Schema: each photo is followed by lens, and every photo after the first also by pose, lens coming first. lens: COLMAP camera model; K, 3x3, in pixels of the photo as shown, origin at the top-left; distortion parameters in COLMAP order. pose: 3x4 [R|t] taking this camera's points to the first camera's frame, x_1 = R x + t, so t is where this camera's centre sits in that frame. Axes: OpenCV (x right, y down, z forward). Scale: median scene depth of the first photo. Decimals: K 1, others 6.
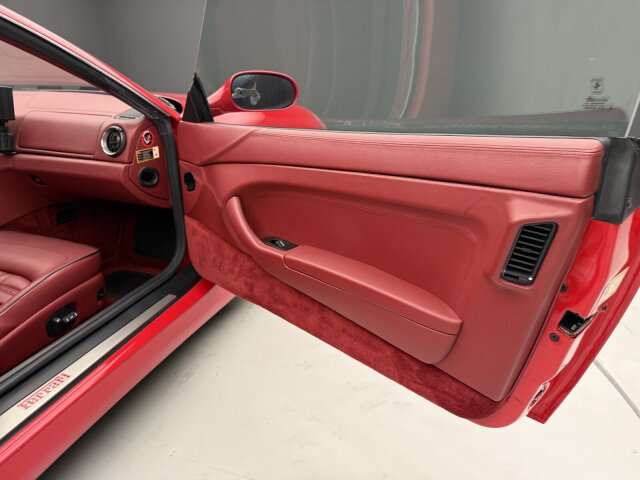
lens RADIAL K [[460.2, 0, 320.0], [0, 460.2, 240.0], [0, 0, 1]] dist [0.054740, -0.081332]
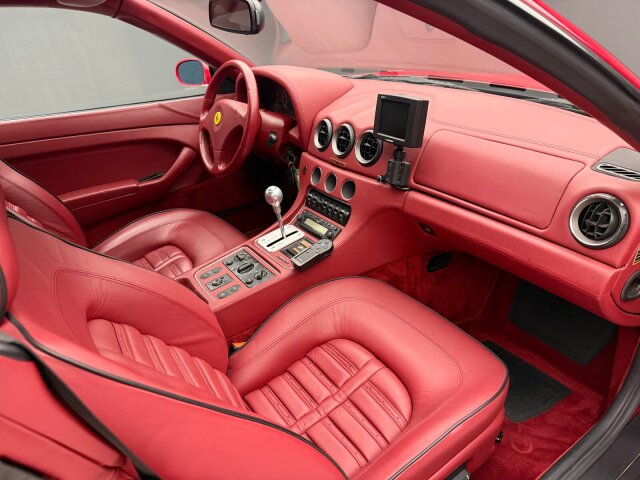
lens RADIAL K [[460.2, 0, 320.0], [0, 460.2, 240.0], [0, 0, 1]] dist [0.054740, -0.081332]
pose [[0.829735, 0.215482, -0.514885, -0.383344], [-0.160015, 0.975586, 0.150424, -0.196897], [0.534728, -0.042423, 0.843958, 0.315181]]
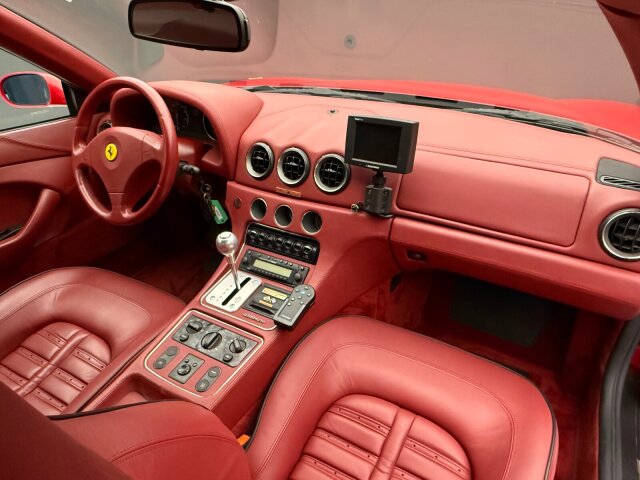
lens RADIAL K [[438.8, 0, 312.6], [0, 438.8, 238.1], [0, 0, 1]] dist [-0.008332, -0.000262]
pose [[0.989120, 0.062846, -0.133013, -0.685265], [-0.046139, 0.991064, 0.125152, -0.230567], [0.139690, -0.117653, 0.983181, 0.361294]]
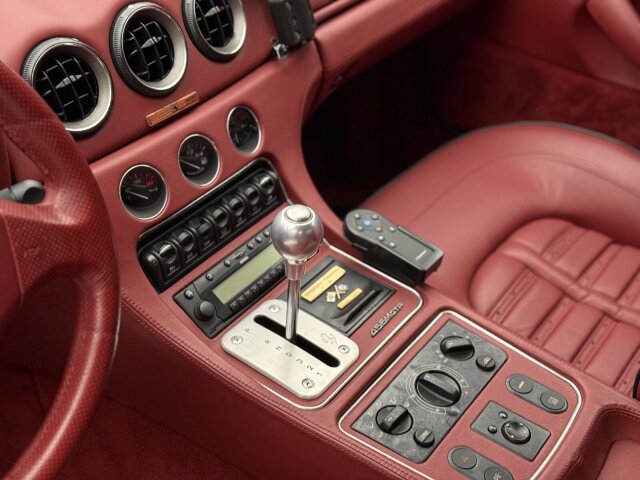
lens RADIAL K [[901.4, 0, 320.0], [0, 901.4, 240.0], [0, 0, 1]] dist [0.006072, 0.026171]
pose [[0.238844, -0.540444, 0.806767, -1.328890], [0.414738, 0.807999, 0.418486, -0.353790], [-0.878035, 0.234644, 0.417129, 0.730981]]
